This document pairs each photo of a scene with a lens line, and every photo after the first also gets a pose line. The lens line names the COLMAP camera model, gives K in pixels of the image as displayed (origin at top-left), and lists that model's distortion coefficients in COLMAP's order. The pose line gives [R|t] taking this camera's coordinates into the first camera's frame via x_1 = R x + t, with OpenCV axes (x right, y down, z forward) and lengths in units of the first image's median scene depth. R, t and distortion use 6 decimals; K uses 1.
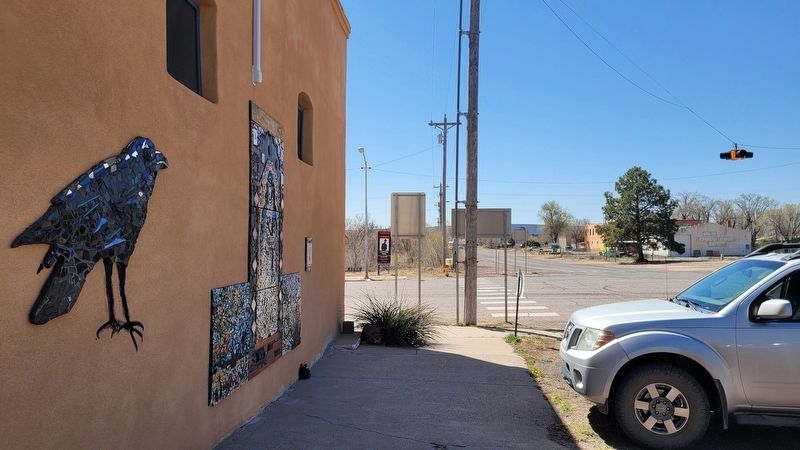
lens RADIAL K [[602.0, 0, 399.7], [0, 602.0, 229.2], [0, 0, 1]] dist [0.009822, -0.001111]
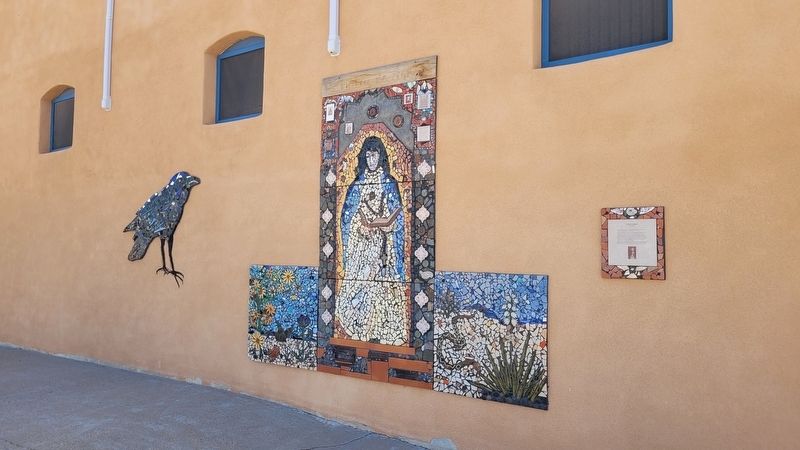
lens RADIAL K [[602.0, 0, 400.1], [0, 602.0, 223.4], [0, 0, 1]] dist [0.009822, -0.001111]
pose [[-0.520028, -0.049217, -0.852730, 0.823012], [0.008477, 0.997992, -0.062770, 0.130697], [0.854107, -0.039871, -0.518567, 2.630392]]
